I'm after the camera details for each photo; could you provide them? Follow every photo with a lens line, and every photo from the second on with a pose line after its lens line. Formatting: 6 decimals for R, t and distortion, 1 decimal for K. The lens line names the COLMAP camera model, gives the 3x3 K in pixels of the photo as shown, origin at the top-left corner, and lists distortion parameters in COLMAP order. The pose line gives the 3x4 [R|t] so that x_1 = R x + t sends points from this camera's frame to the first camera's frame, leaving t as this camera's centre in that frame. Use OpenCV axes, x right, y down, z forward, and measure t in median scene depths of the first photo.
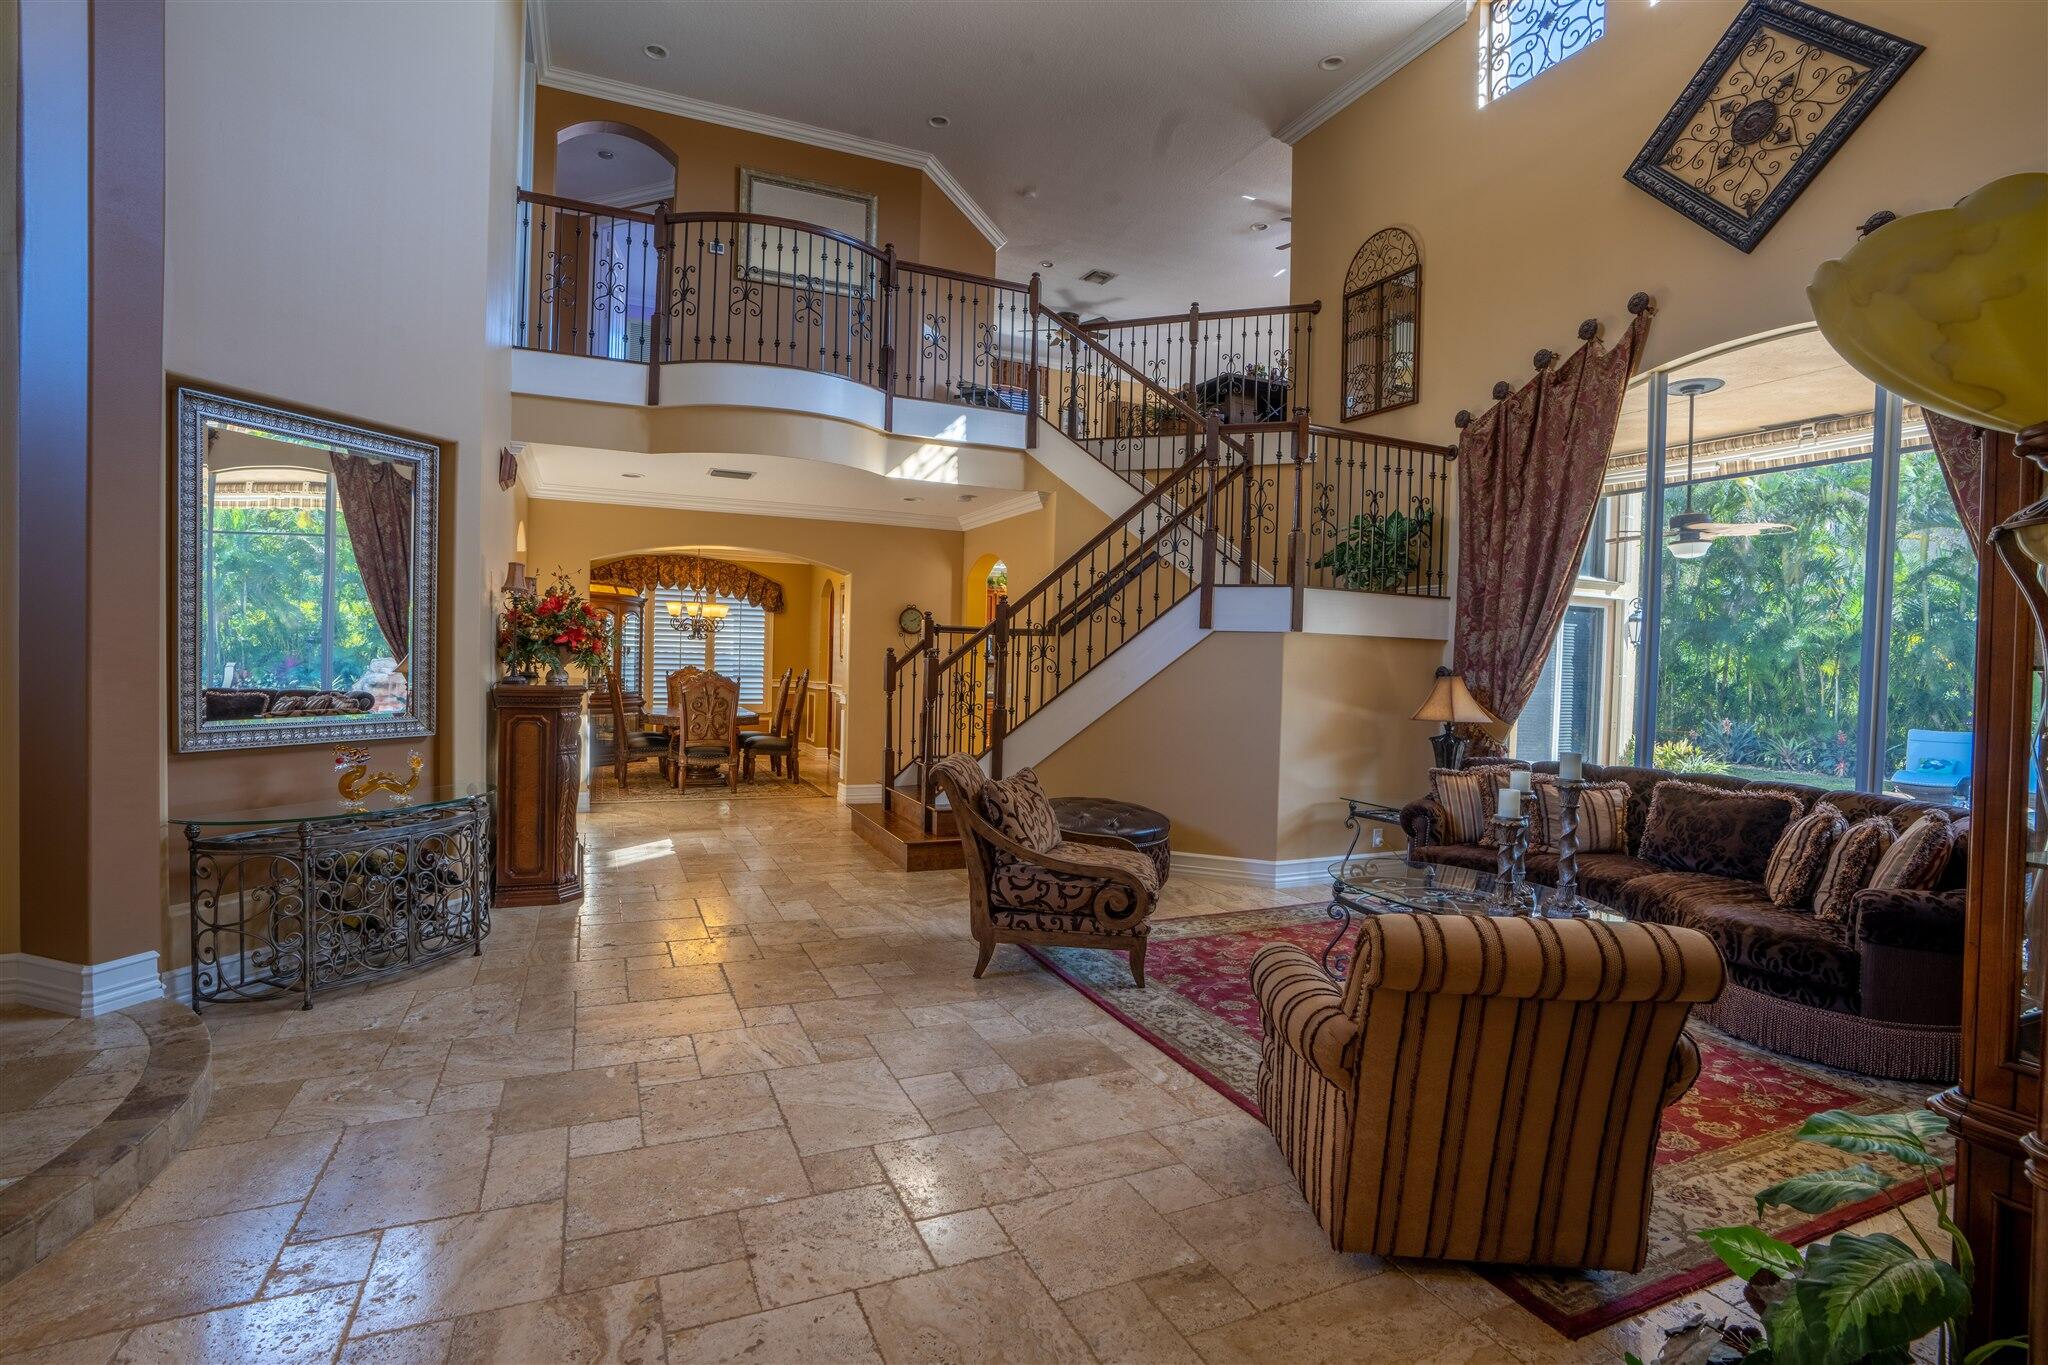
lens RADIAL K [[956.7, 0, 1011.5], [0, 956.7, 685.9], [0, 0, 1]] dist [-0.070576, 0.028069]
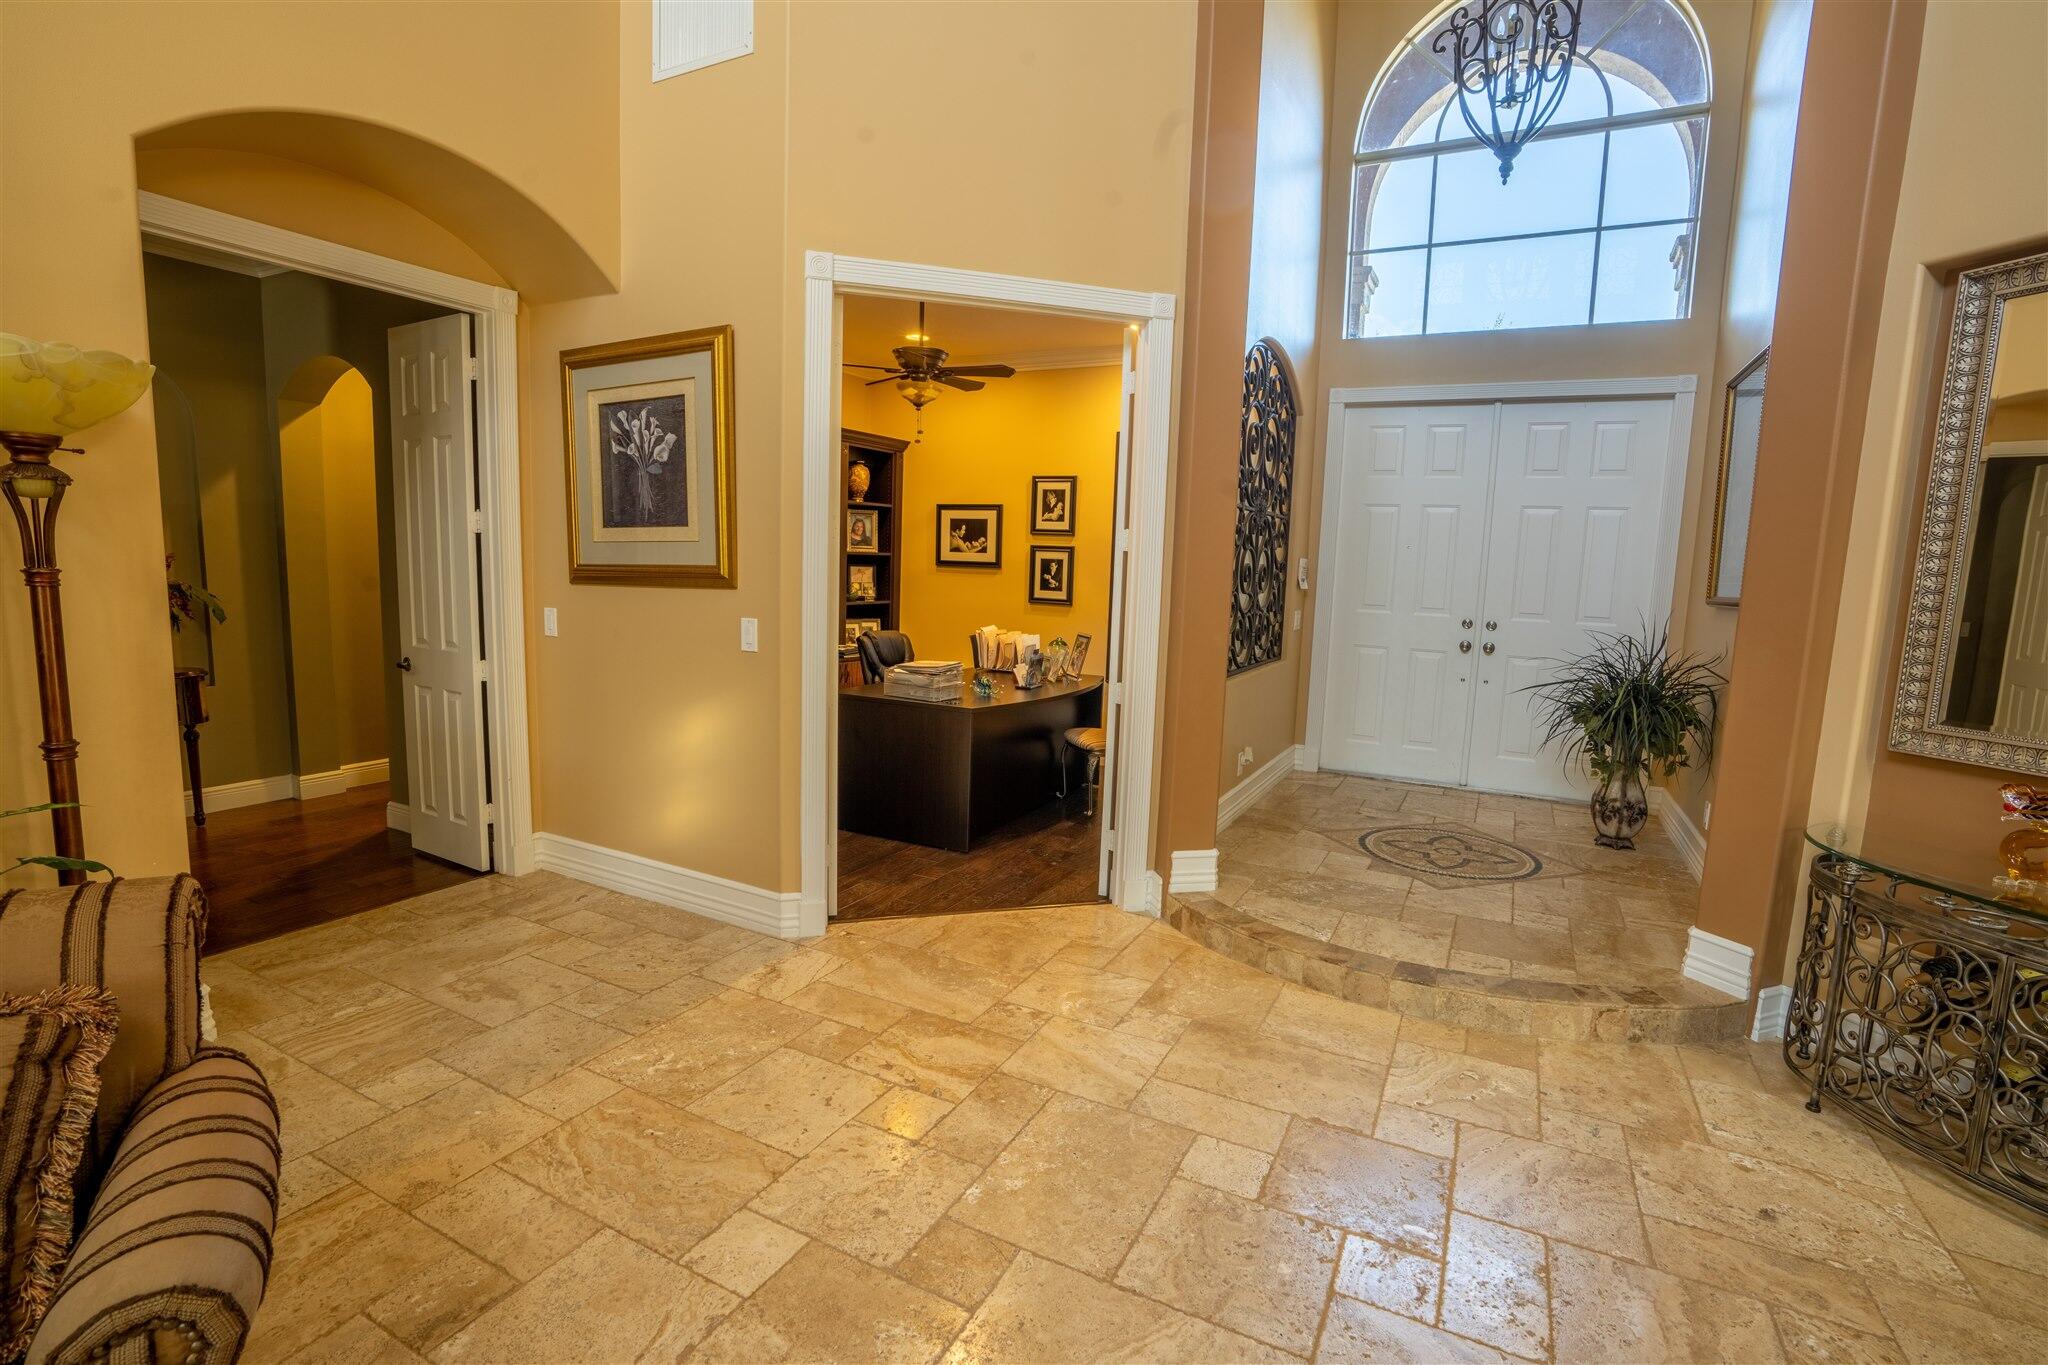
lens RADIAL K [[956.7, 0, 1011.5], [0, 956.7, 685.9], [0, 0, 1]] dist [-0.070576, 0.028069]
pose [[-0.781690, 0.031909, -0.622851, 0.128121], [-0.070077, 0.987872, 0.138557, -0.027565], [0.619718, 0.151956, -0.769973, 0.812165]]
